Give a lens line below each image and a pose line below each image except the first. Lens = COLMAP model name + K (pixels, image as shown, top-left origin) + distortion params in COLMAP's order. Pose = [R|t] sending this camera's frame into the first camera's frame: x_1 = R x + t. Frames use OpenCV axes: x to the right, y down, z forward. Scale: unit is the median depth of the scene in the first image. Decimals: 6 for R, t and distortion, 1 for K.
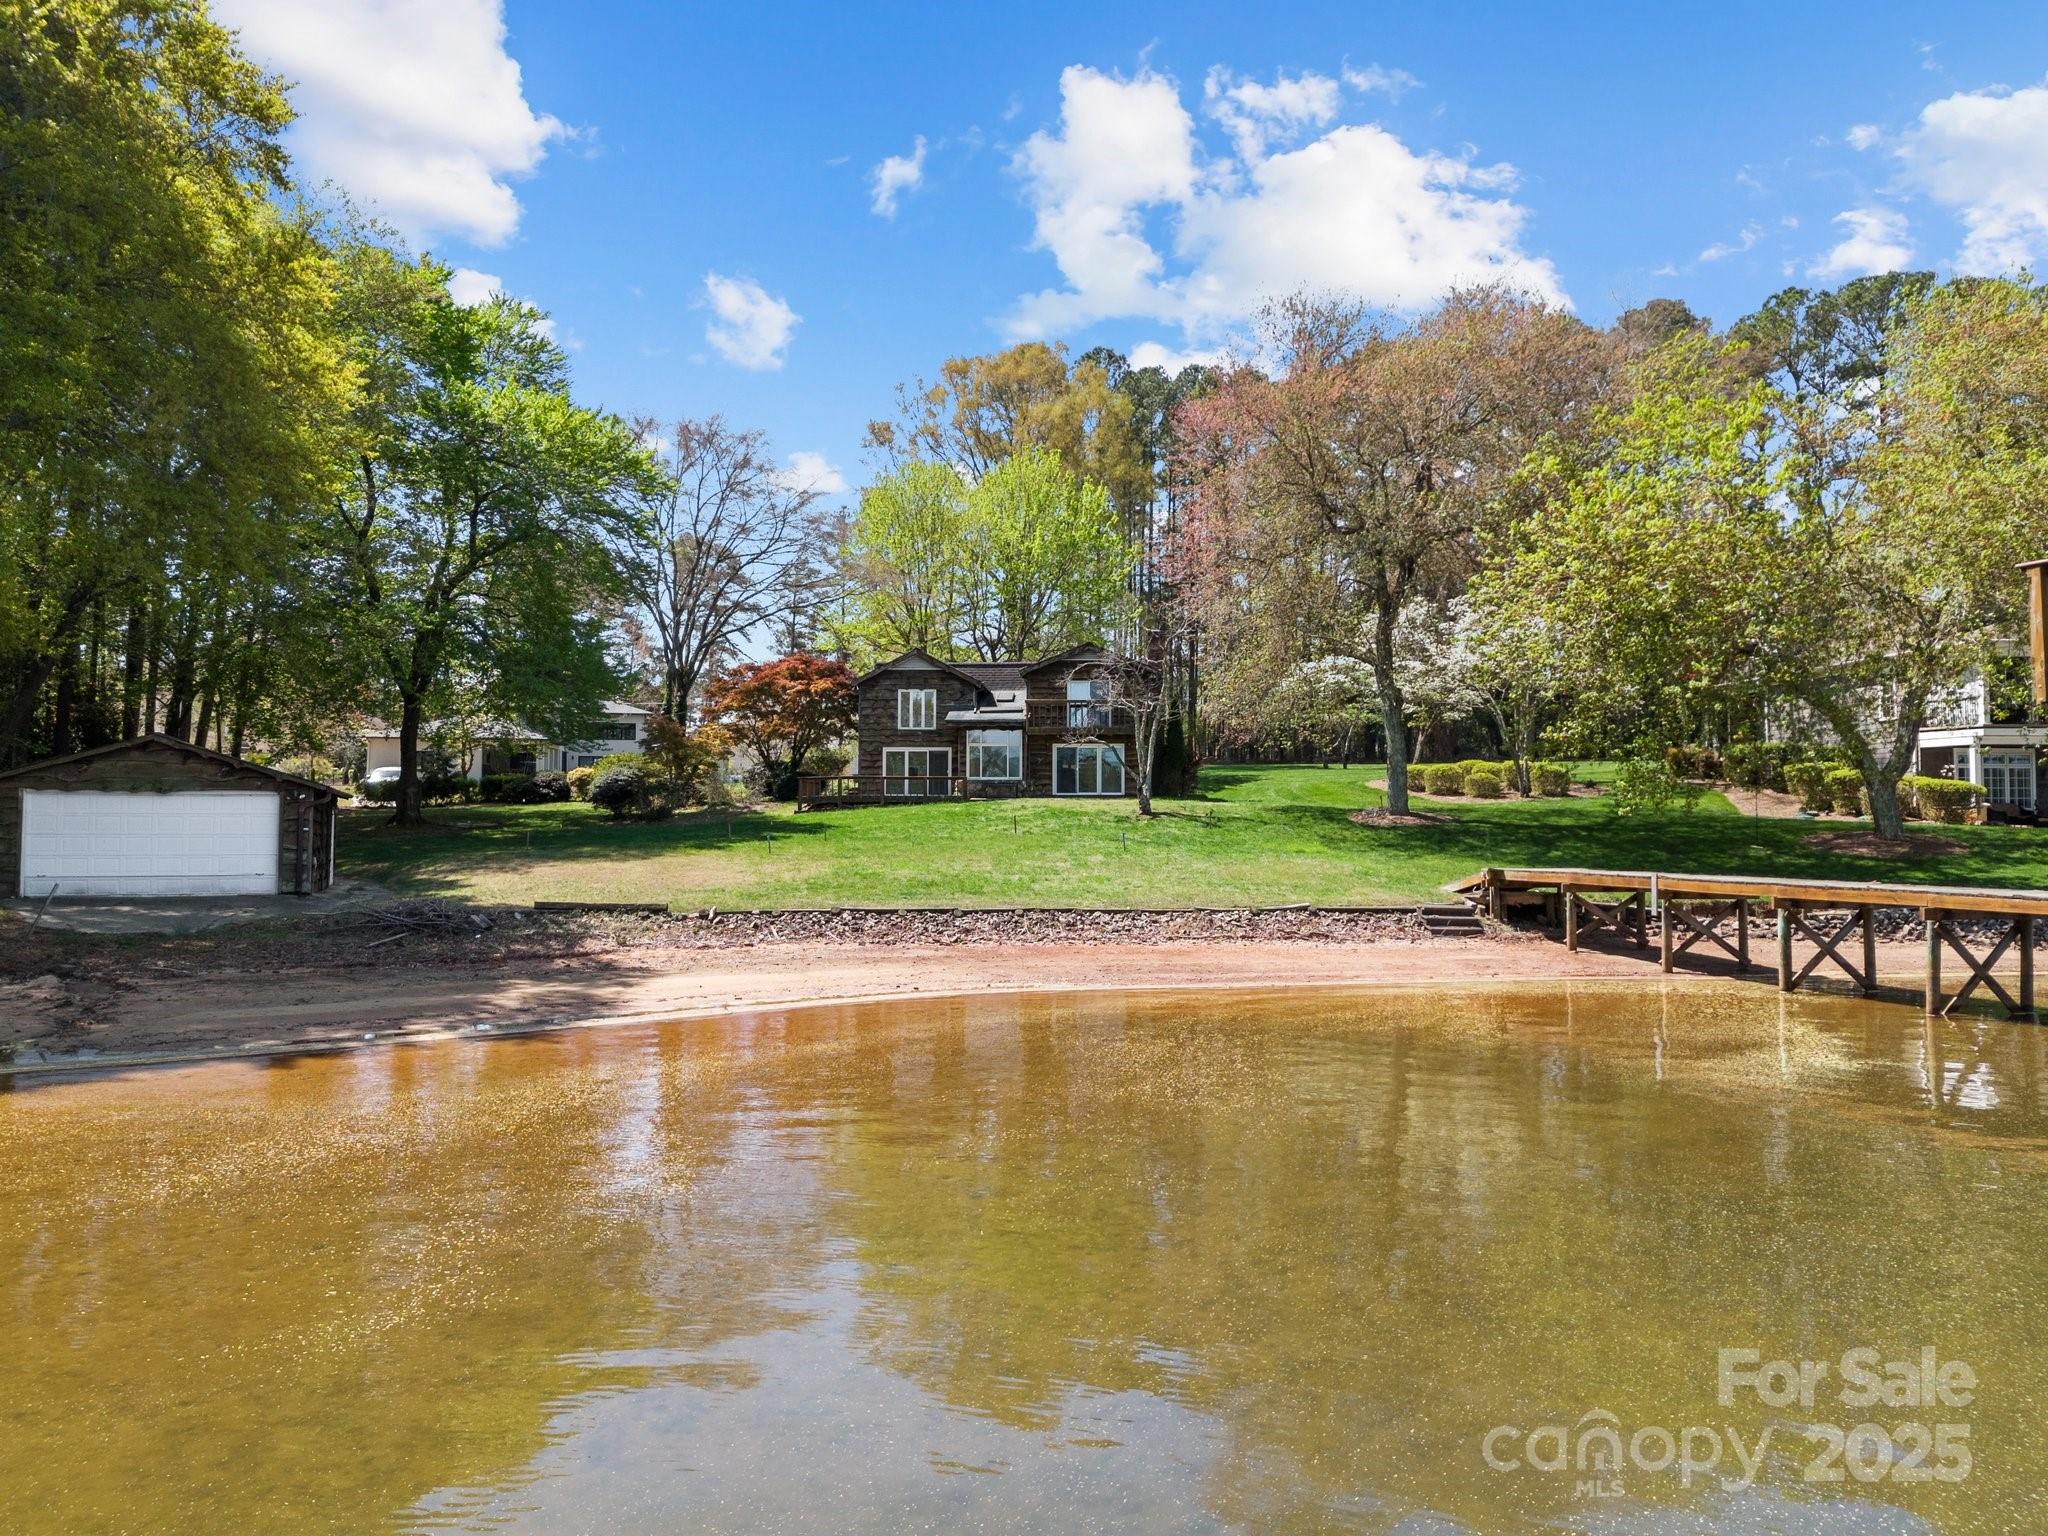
lens RADIAL K [[1490.3, 0, 1033.3], [0, 1490.3, 770.9], [0, 0, 1]] dist [0.113766, -0.155966]
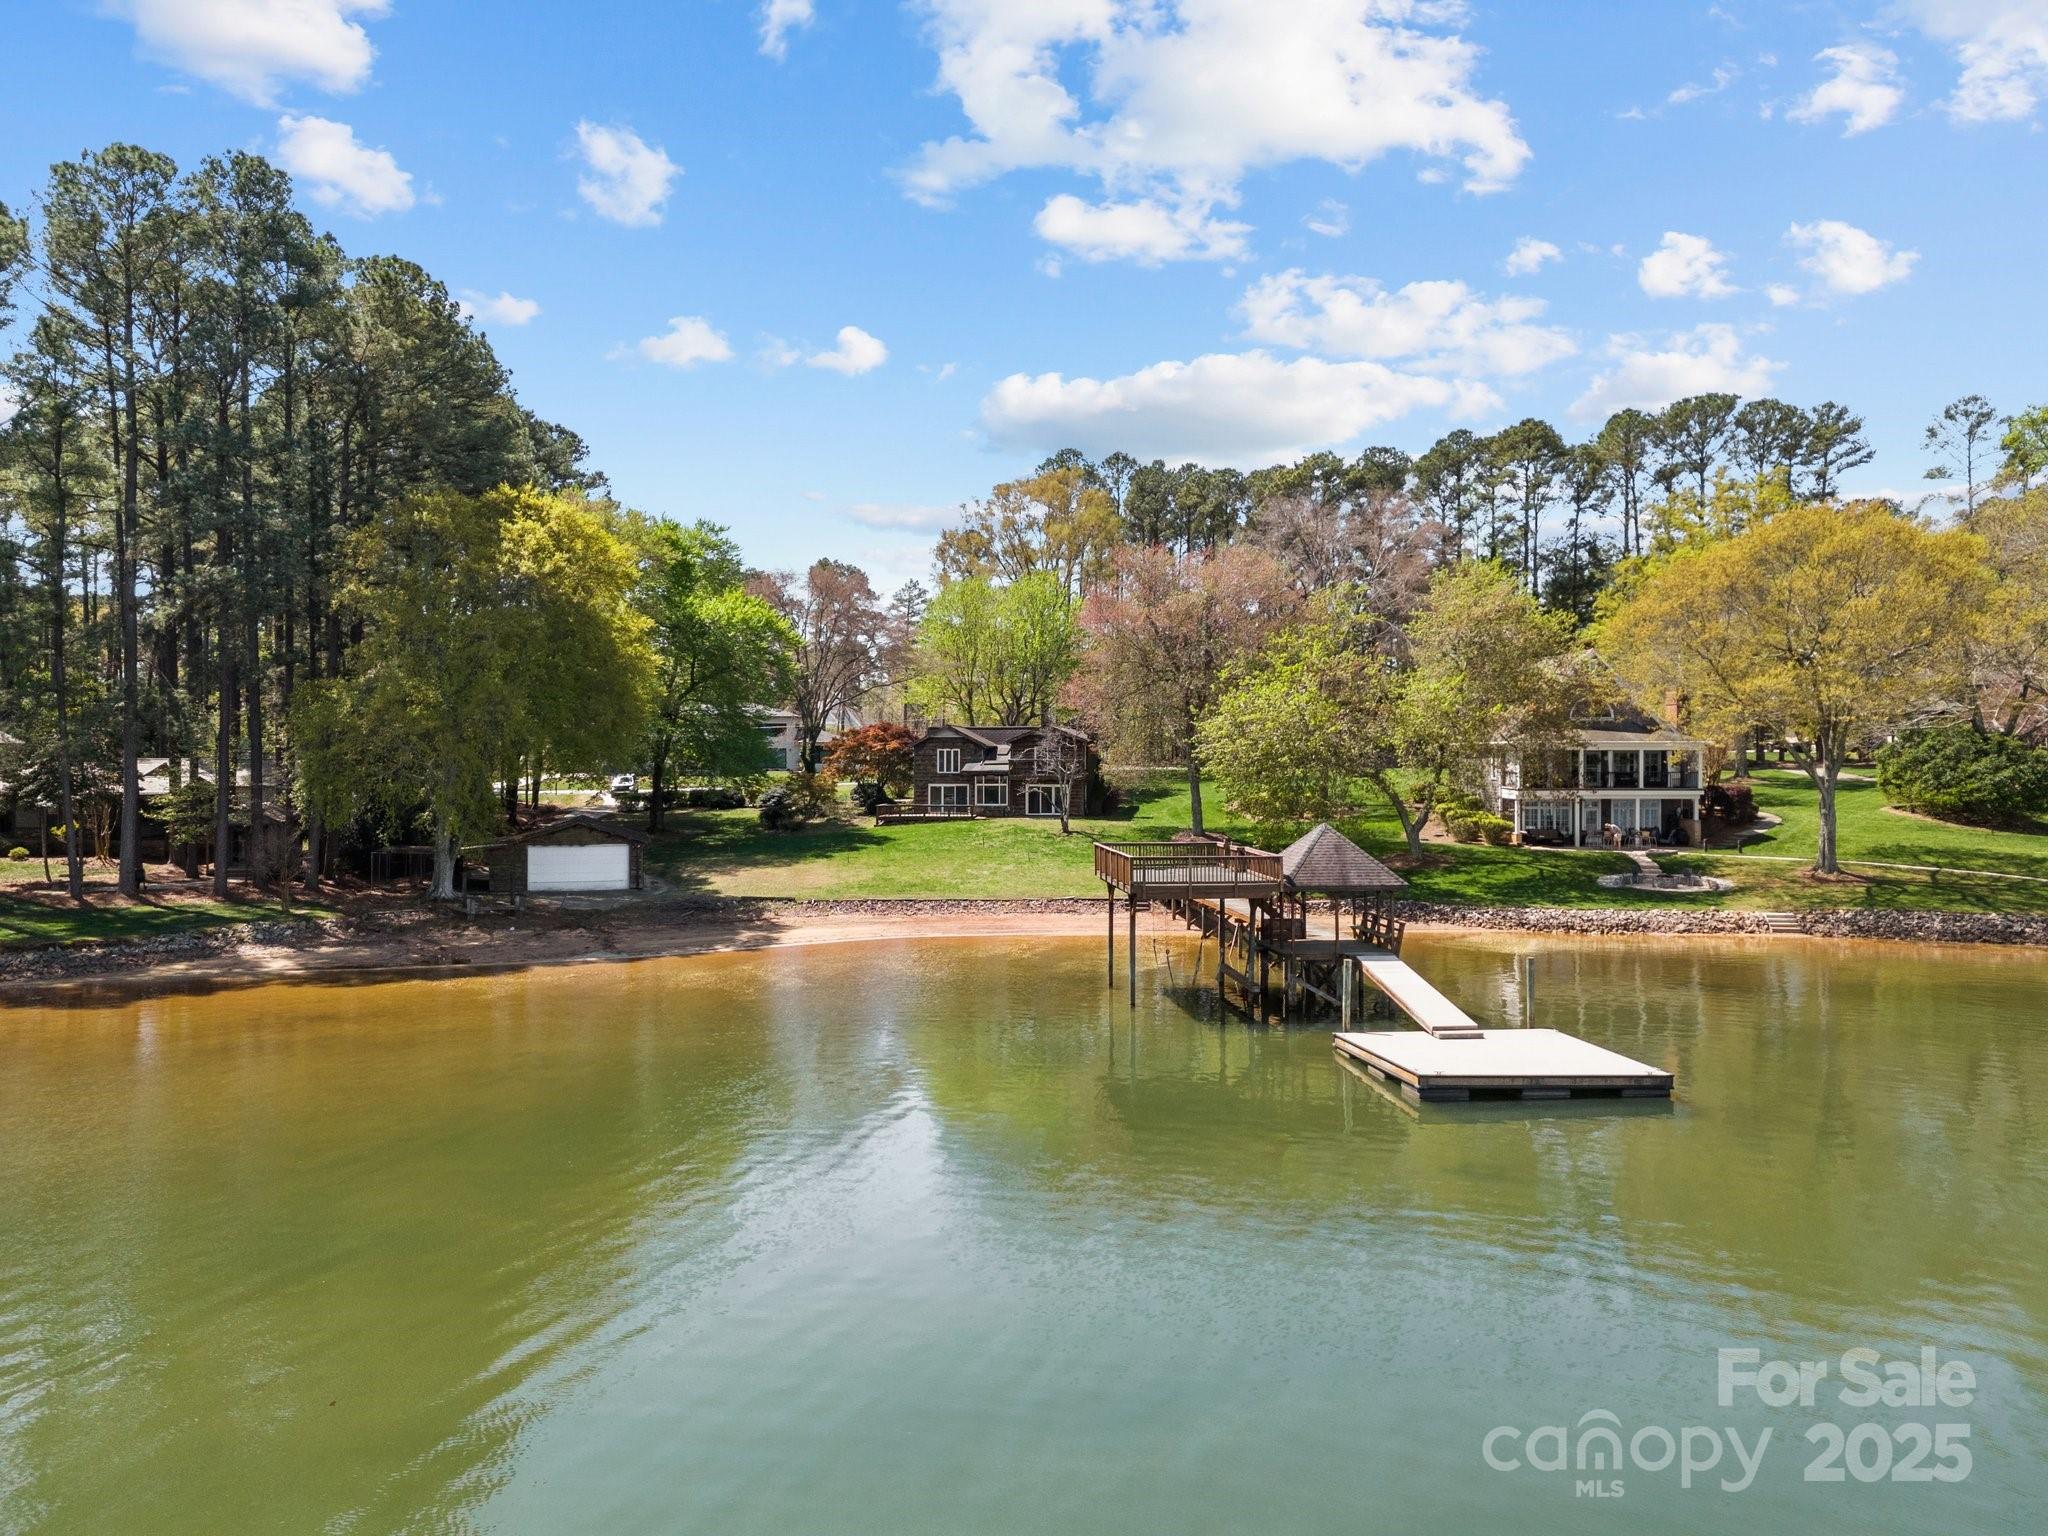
lens RADIAL K [[1490.3, 0, 1033.3], [0, 1490.3, 770.9], [0, 0, 1]] dist [0.113766, -0.155966]
pose [[0.995260, -0.001597, -0.097241, 0.210549], [0.006046, 0.998947, 0.045476, -0.125541], [0.097066, -0.045848, 0.994221, -0.760581]]
